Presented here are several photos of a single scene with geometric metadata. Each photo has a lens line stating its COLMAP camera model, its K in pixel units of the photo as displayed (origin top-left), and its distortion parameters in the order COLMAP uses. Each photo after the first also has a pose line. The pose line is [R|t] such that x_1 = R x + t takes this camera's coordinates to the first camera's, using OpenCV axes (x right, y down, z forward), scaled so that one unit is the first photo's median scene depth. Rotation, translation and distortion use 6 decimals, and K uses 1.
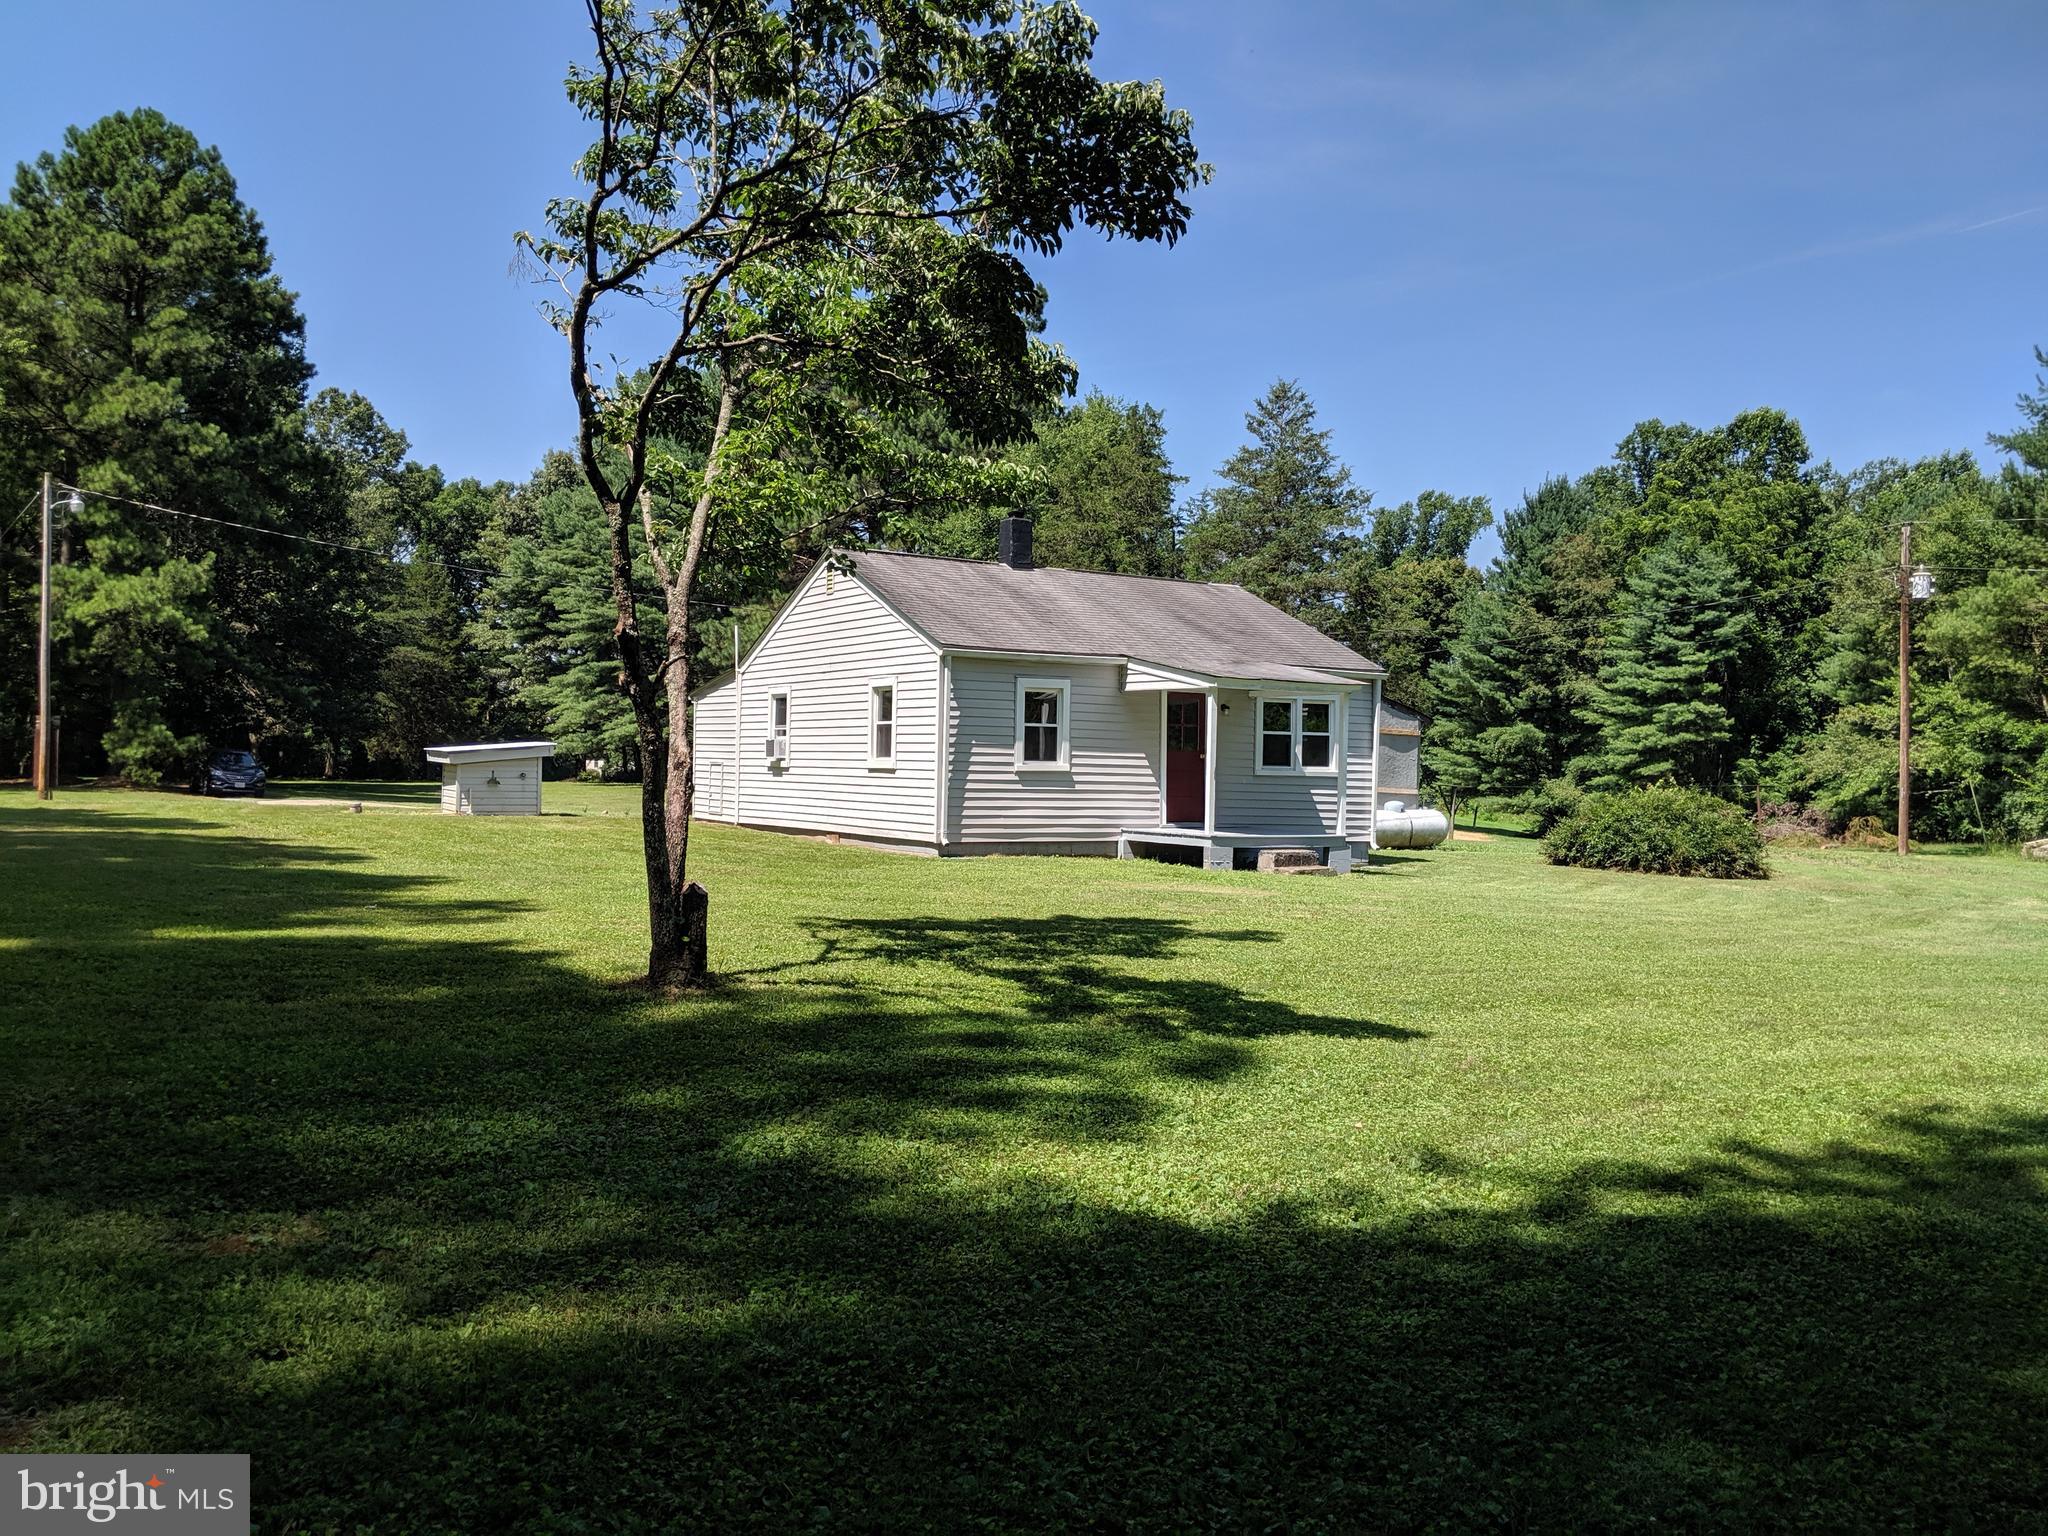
lens RADIAL K [[1641.1, 0, 1023.7], [0, 1641.1, 755.2], [0, 0, 1]] dist [0.090191, -0.162210]
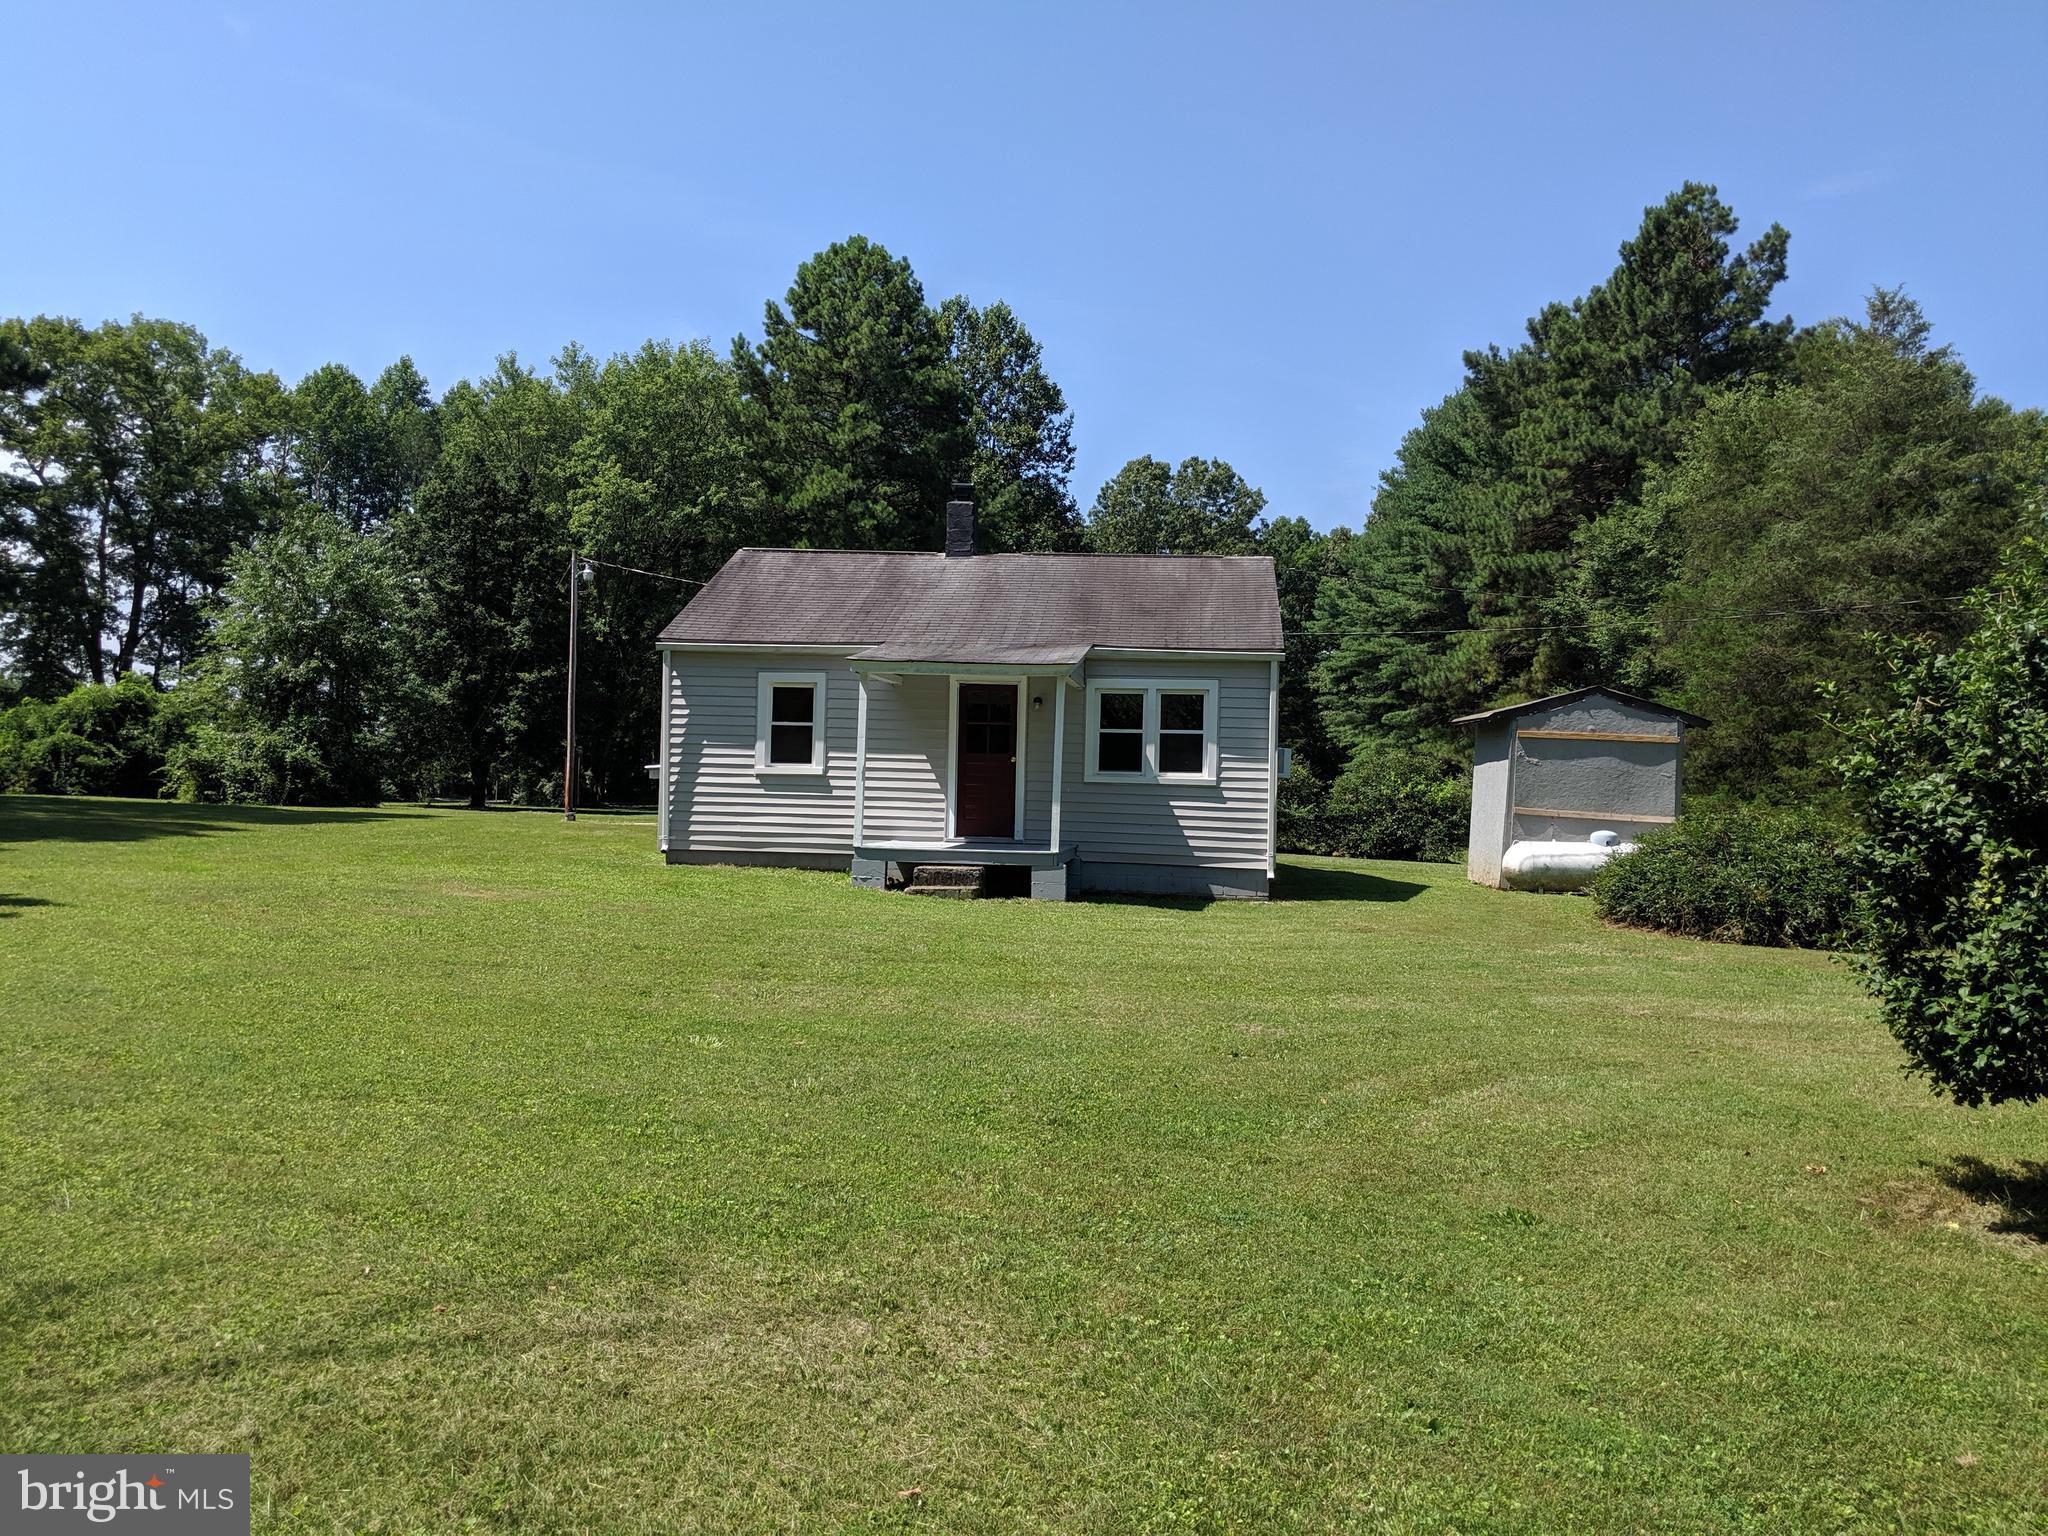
lens RADIAL K [[1641.1, 0, 1023.7], [0, 1641.1, 755.2], [0, 0, 1]] dist [0.090191, -0.162210]
pose [[0.799125, -0.011306, -0.601058, 0.600506], [-0.006579, 0.999599, -0.027549, 0.021105], [0.601128, 0.025970, 0.798730, 0.318327]]
